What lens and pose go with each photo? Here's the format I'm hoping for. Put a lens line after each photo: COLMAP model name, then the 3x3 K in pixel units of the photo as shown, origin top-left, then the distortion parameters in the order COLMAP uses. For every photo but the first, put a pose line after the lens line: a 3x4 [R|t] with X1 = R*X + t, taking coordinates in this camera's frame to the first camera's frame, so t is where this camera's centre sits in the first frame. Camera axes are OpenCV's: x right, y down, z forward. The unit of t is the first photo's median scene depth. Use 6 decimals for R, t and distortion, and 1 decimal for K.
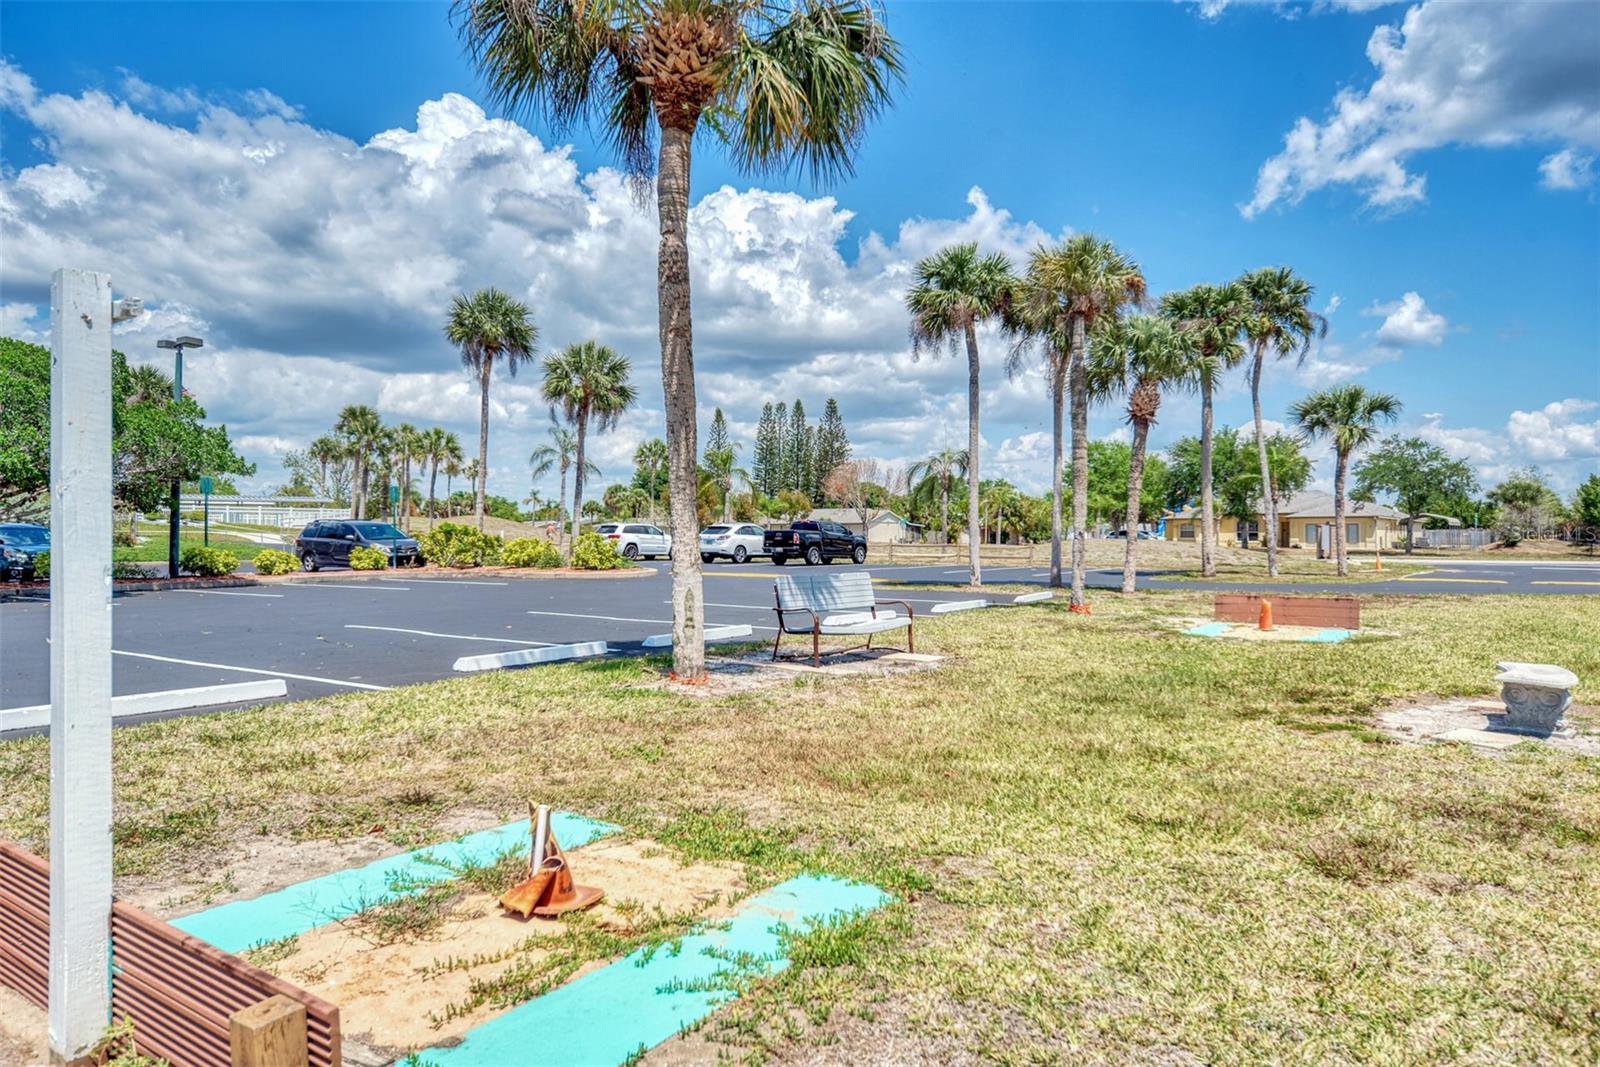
lens RADIAL K [[901.4, 0, 800.0], [0, 901.4, 533.5], [0, 0, 1]] dist [0.004440, 0.000907]
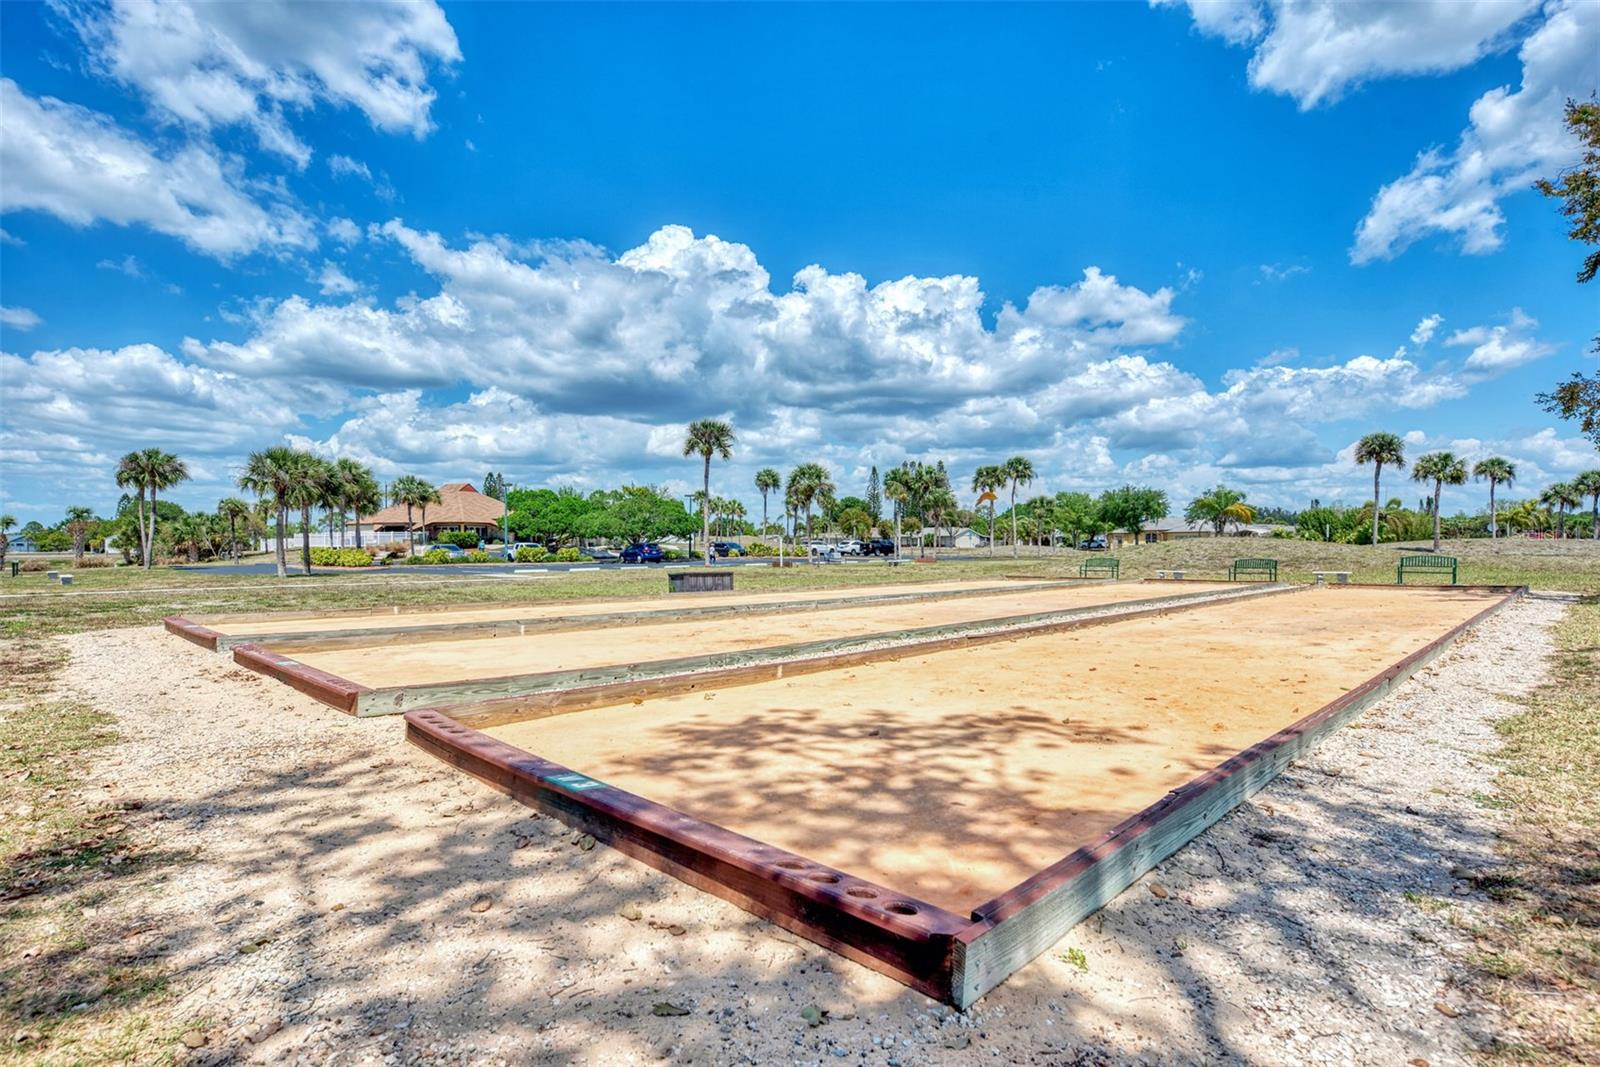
lens RADIAL K [[829.2, 0, 800.0], [0, 829.2, 533.5], [0, 0, 1]] dist [0.000001, 0.000012]
pose [[0.975445, -0.007643, -0.220112, 0.051356], [0.006699, 0.999965, -0.005036, -0.003382], [0.220143, 0.003438, 0.975462, -0.229258]]
